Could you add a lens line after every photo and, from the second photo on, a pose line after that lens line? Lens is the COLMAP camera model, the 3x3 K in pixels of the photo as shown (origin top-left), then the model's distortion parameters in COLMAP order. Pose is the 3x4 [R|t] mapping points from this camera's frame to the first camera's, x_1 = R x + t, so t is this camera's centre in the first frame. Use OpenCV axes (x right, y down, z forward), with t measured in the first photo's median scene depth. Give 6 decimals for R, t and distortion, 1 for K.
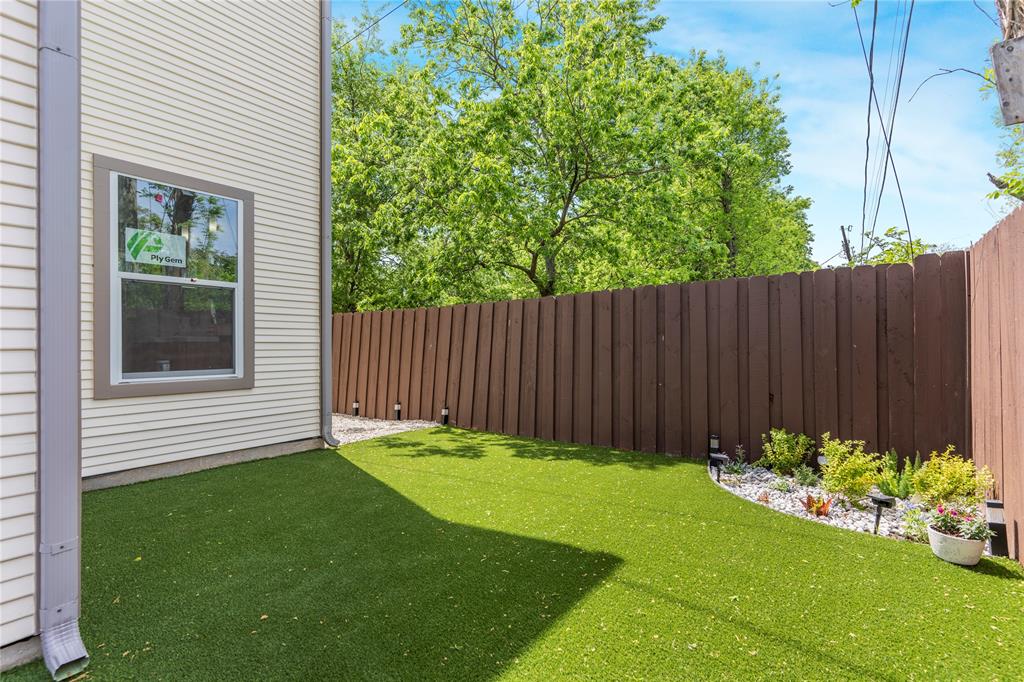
lens RADIAL K [[496.6, 0, 511.8], [0, 496.6, 337.5], [0, 0, 1]] dist [0.003644, -0.000631]
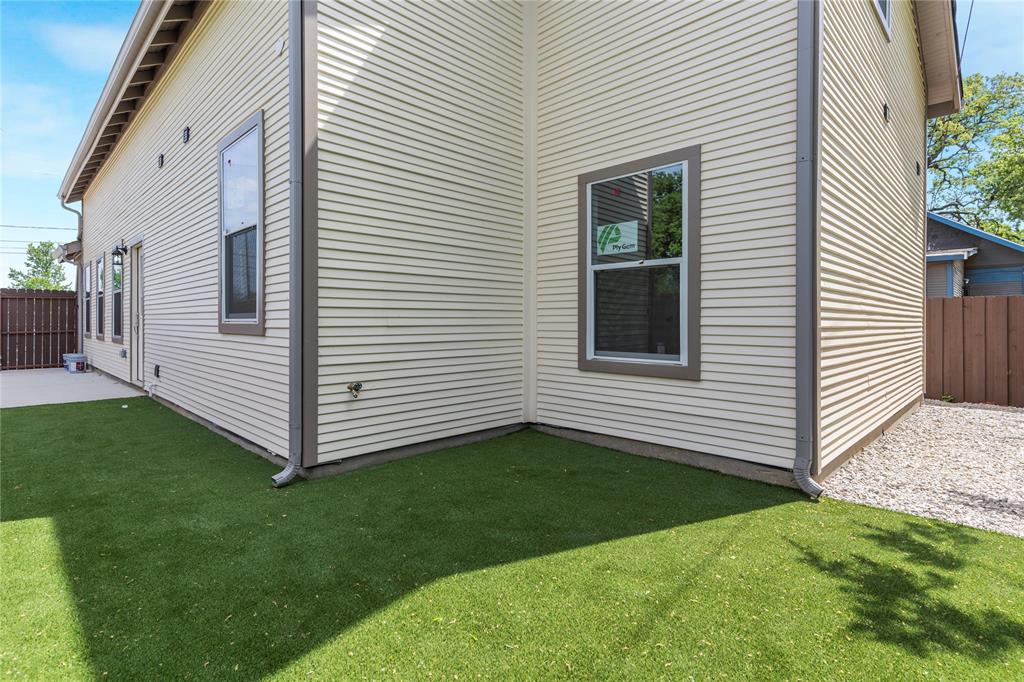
lens RADIAL K [[496.6, 0, 511.9], [0, 496.6, 330.1], [0, 0, 1]] dist [0.003644, -0.000631]
pose [[-0.145969, 0.006660, -0.989267, 0.398186], [-0.003549, 0.999967, 0.007256, 0.014692], [0.989283, 0.004570, -0.145940, 0.933734]]
